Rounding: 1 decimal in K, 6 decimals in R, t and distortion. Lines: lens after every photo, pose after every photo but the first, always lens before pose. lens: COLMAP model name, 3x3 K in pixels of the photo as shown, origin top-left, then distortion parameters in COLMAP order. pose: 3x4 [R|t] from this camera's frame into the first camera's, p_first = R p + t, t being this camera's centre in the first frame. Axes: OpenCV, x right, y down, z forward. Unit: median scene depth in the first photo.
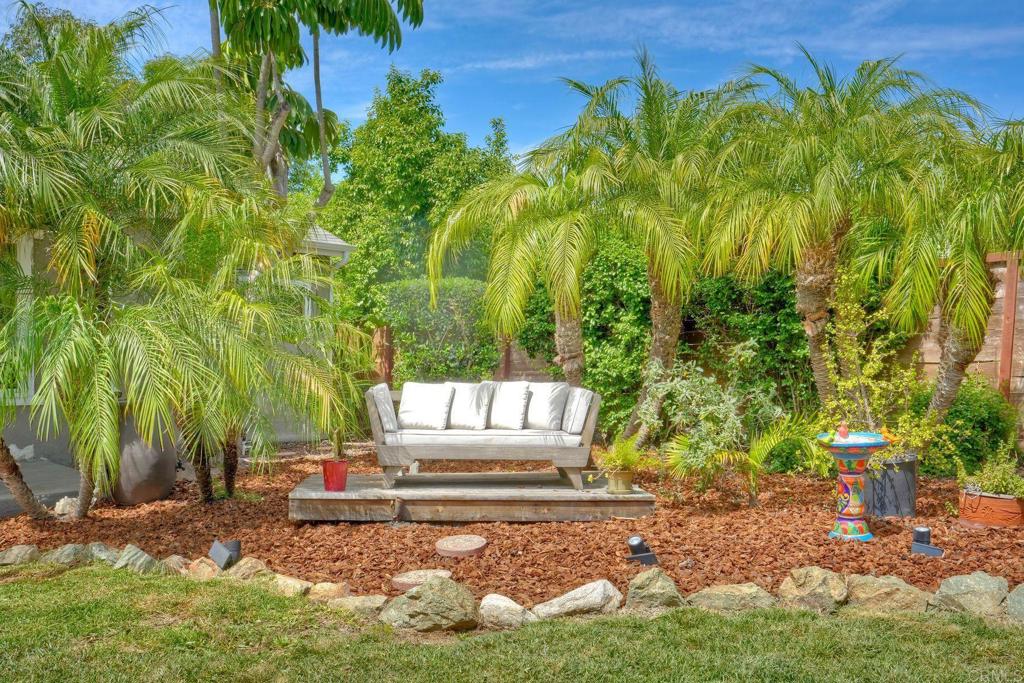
lens RADIAL K [[924.2, 0, 512.0], [0, 924.2, 341.5], [0, 0, 1]] dist [0.004847, 0.001911]
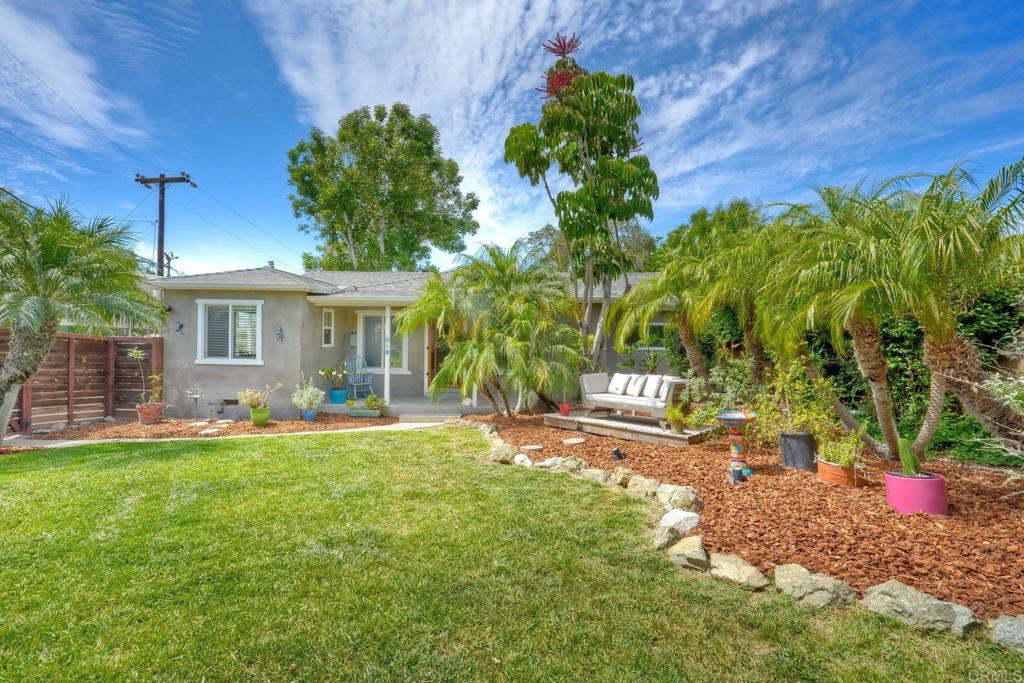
lens RADIAL K [[468.5, 0, 514.8], [0, 468.5, 356.6], [0, 0, 1]] dist [0.002188, 0.000643]
pose [[0.639478, 0.014253, -0.768678, 0.673522], [-0.001832, 0.999854, 0.017015, -0.016448], [0.768808, -0.009473, 0.639410, 0.098220]]
